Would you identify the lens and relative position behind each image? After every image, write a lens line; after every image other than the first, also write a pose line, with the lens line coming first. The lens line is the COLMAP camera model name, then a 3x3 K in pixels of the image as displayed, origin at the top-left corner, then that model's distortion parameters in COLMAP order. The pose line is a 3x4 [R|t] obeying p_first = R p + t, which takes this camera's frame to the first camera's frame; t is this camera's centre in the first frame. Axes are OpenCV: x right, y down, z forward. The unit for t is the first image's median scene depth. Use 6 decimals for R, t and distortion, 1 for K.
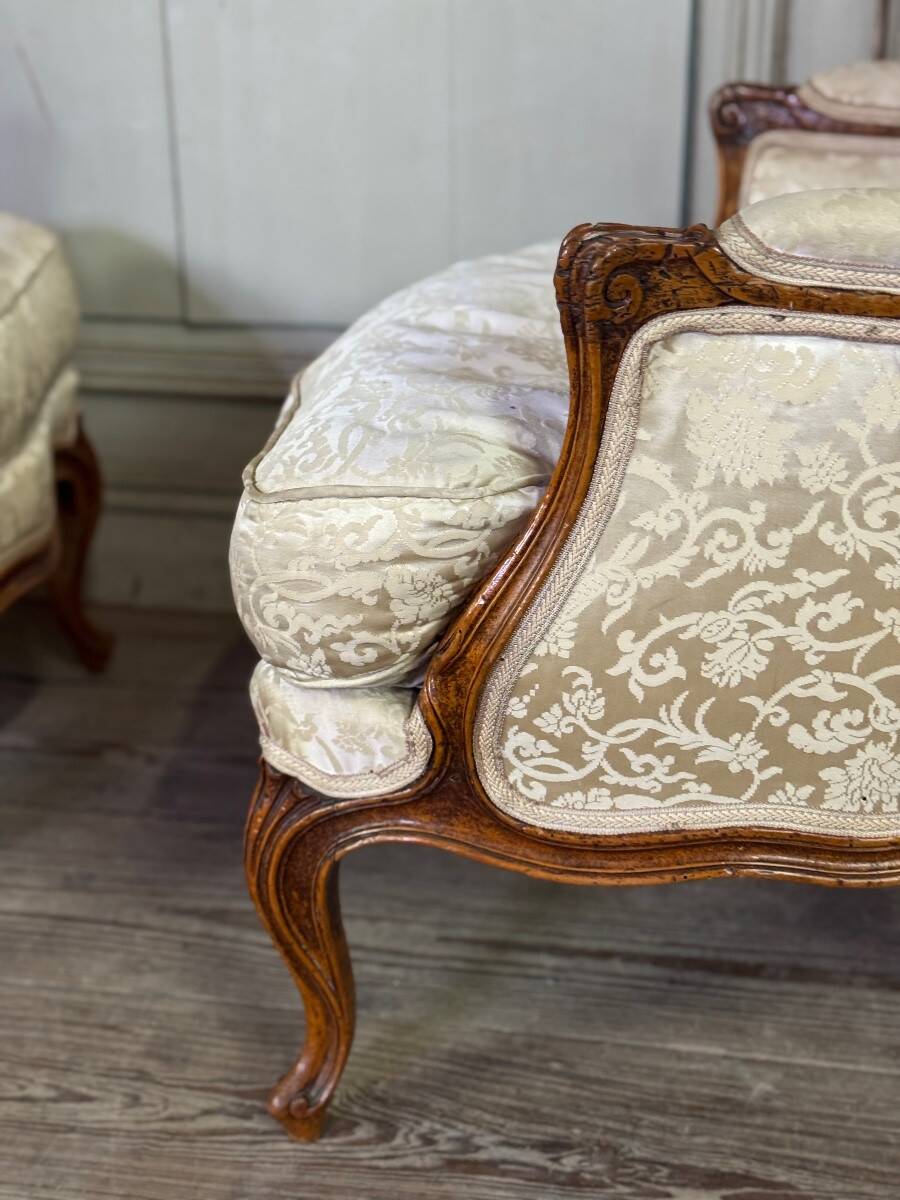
lens RADIAL K [[1684.3, 0, 450.0], [0, 1684.3, 600.0], [0, 0, 1]] dist [0.202404, -0.459163]
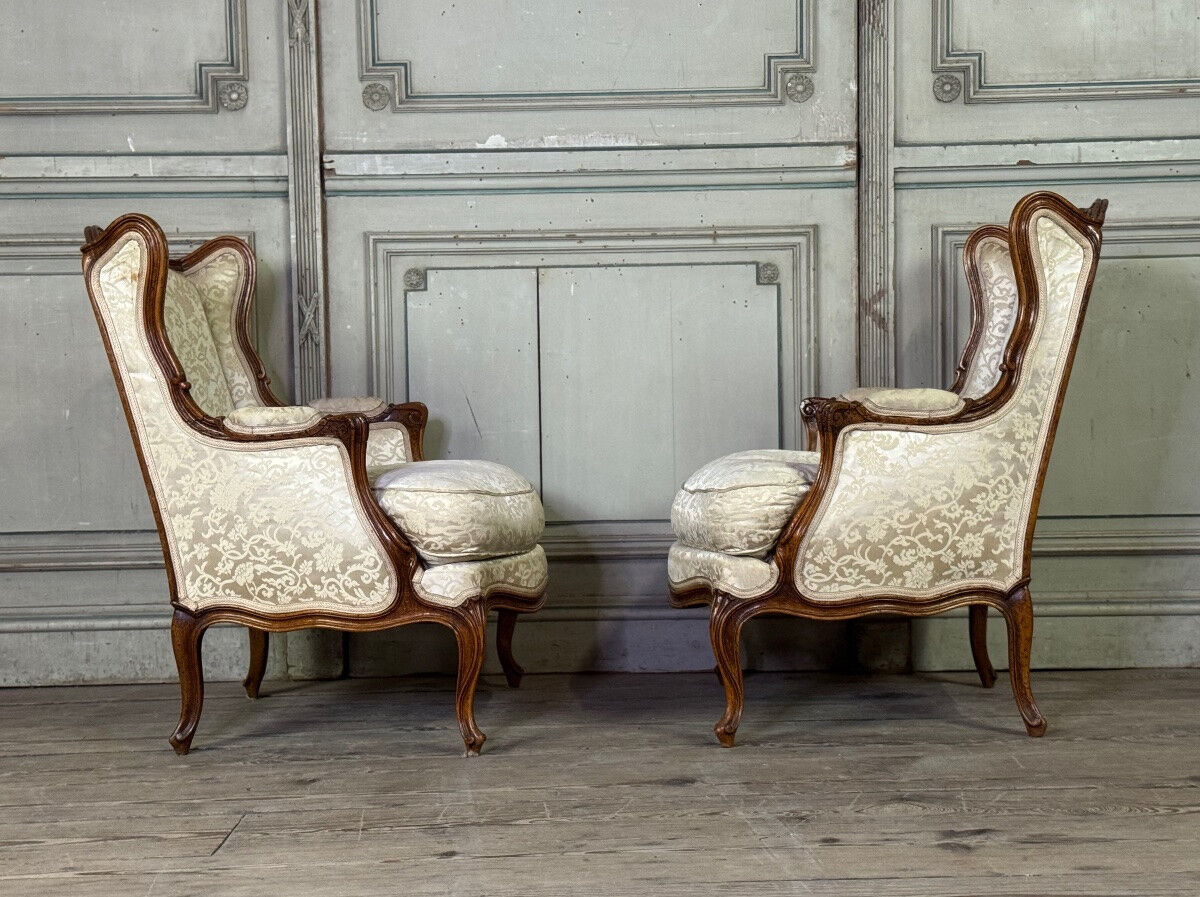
lens RADIAL K [[1880.6, 0, 616.7], [0, 1880.6, 485.9], [0, 0, 1]] dist [0.195886, -0.412541]
pose [[0.981927, -0.020592, 0.188137, -0.944511], [0.080832, 0.944468, -0.318506, 1.007596], [-0.171131, 0.327957, 0.929063, -2.173306]]
